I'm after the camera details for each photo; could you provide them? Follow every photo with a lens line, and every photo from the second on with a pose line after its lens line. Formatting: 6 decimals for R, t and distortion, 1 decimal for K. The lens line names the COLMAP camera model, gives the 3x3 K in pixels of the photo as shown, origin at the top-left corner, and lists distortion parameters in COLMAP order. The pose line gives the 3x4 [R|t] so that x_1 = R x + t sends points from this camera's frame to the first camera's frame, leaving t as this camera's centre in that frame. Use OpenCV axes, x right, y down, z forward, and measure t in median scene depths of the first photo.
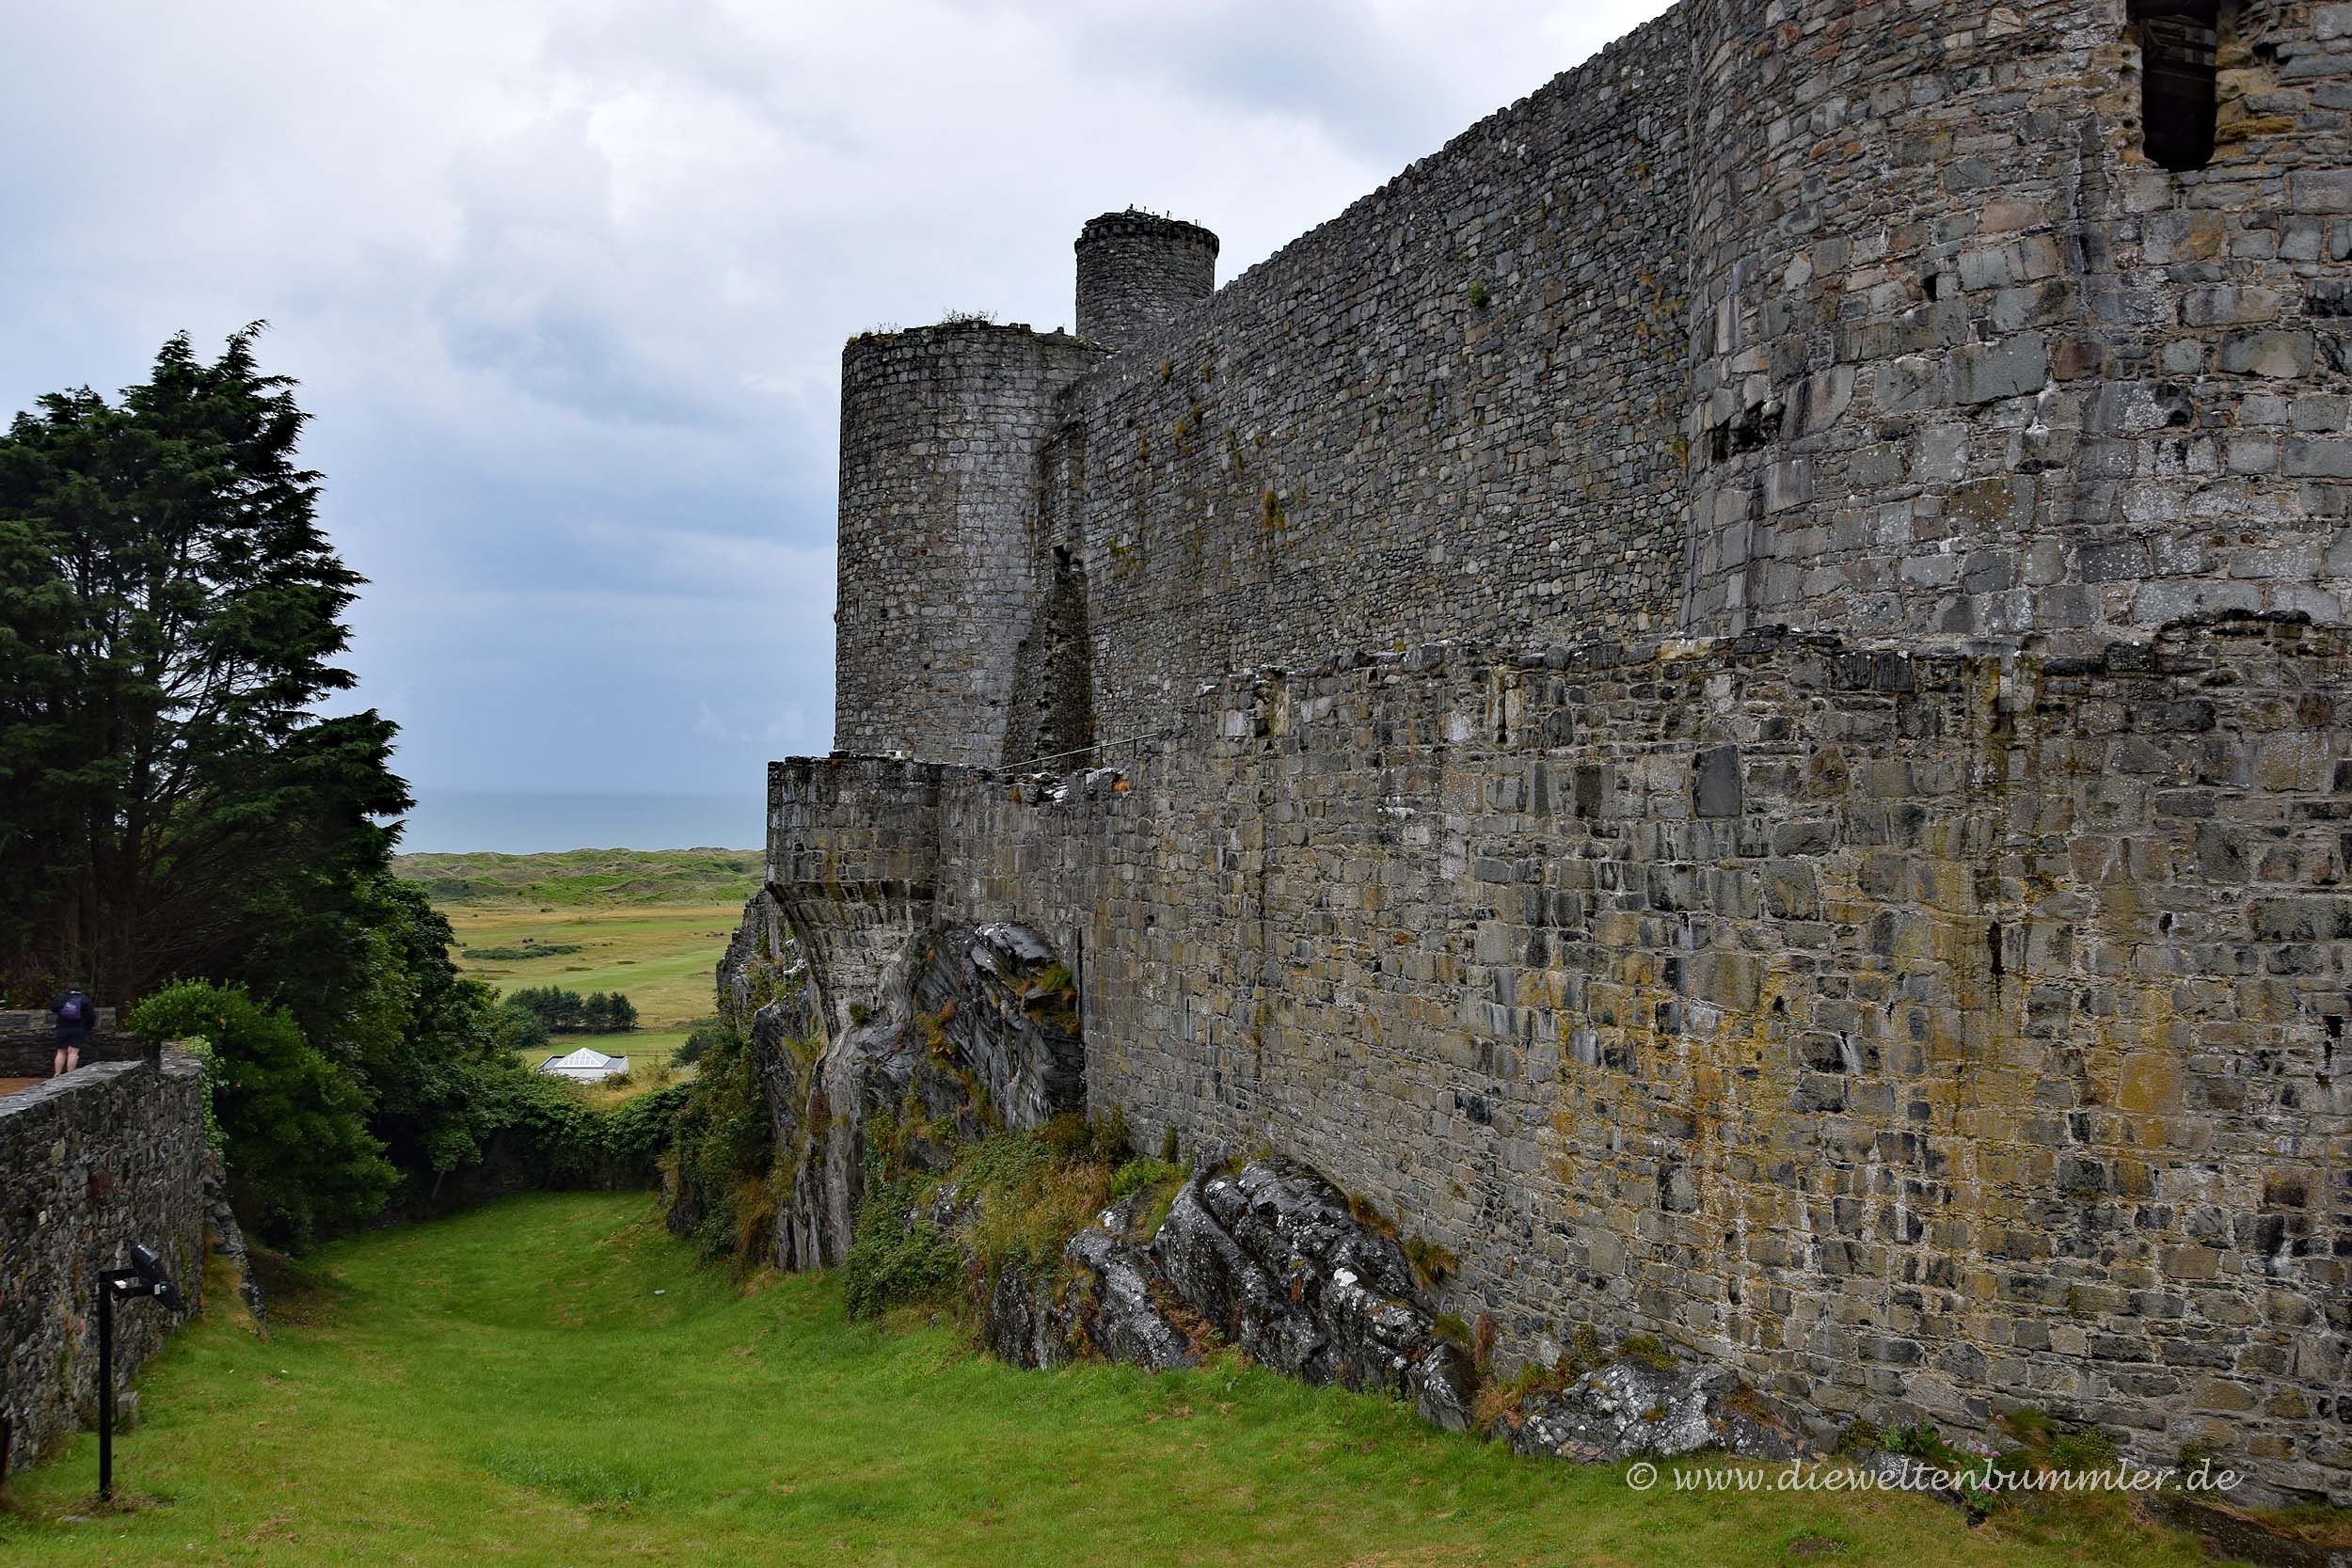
lens RADIAL K [[1827.0, 0, 1176.0], [0, 1827.0, 784.0], [0, 0, 1]] dist [-0.001590, -0.000098]
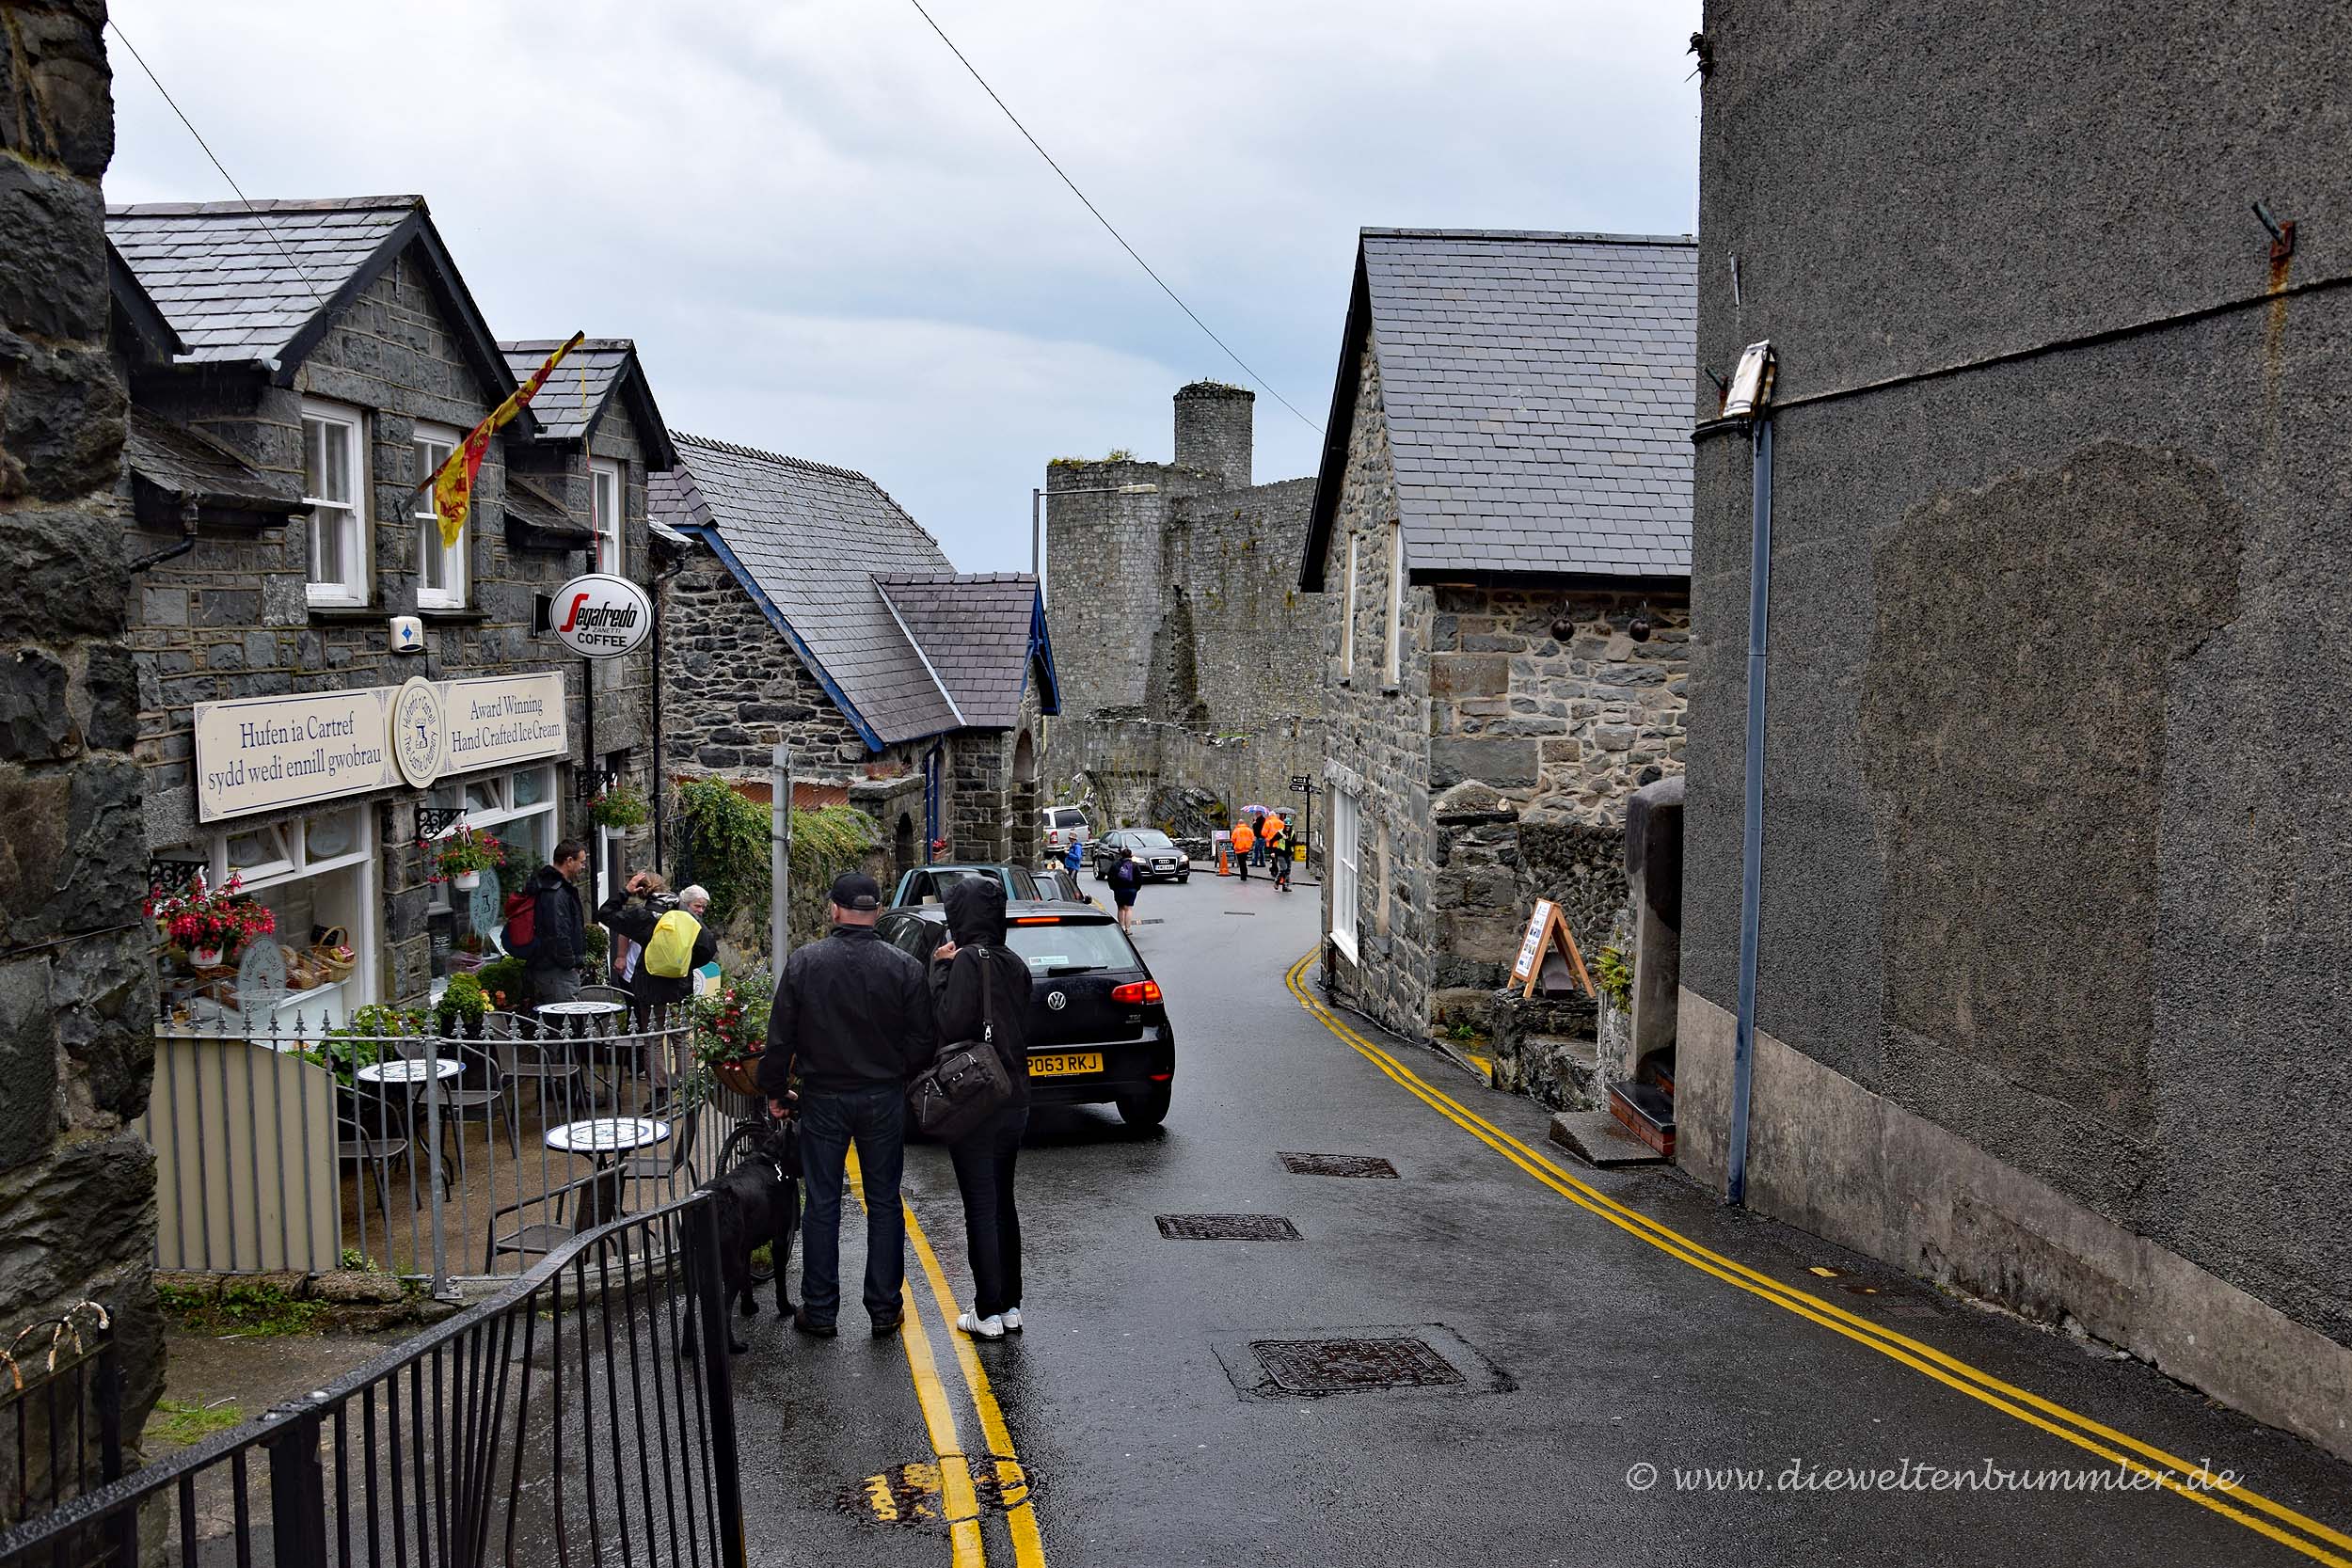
lens RADIAL K [[2086.9, 0, 1176.0], [0, 2086.9, 784.0], [0, 0, 1]] dist [0.000421, -0.000030]
pose [[0.999903, -0.009065, 0.010614, -0.089375], [0.008033, 0.995576, 0.093615, -0.127185], [-0.011416, -0.093521, 0.995552, -1.207964]]
